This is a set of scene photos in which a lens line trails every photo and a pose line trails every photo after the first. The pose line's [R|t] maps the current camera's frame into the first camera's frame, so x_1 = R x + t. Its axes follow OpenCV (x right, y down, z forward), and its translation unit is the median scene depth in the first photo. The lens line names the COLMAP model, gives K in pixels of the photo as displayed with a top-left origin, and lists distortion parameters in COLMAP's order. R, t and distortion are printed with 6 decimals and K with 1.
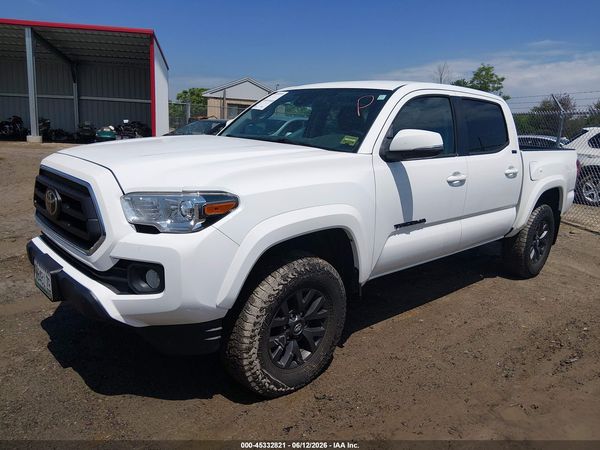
lens RADIAL K [[465.3, 0, 298.6], [0, 465.3, 225.5], [0, 0, 1]] dist [0.046502, -0.085626]
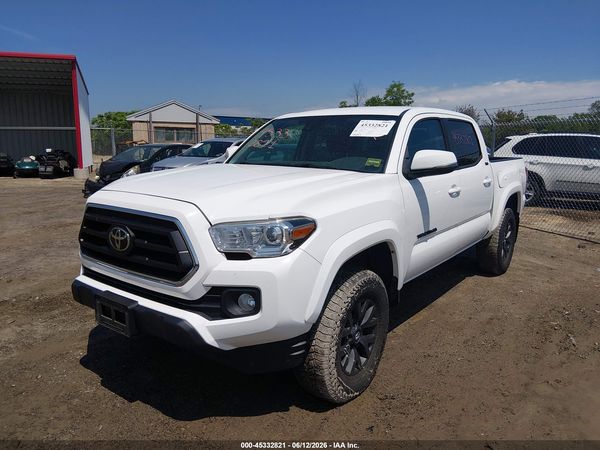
lens RADIAL K [[465.3, 0, 300.6], [0, 465.3, 226.0], [0, 0, 1]] dist [0.046502, -0.085626]
pose [[0.983988, -0.073737, 0.162264, -0.260000], [0.079558, 0.996389, -0.029665, -0.013430], [-0.159491, 0.042099, 0.986301, -0.057914]]
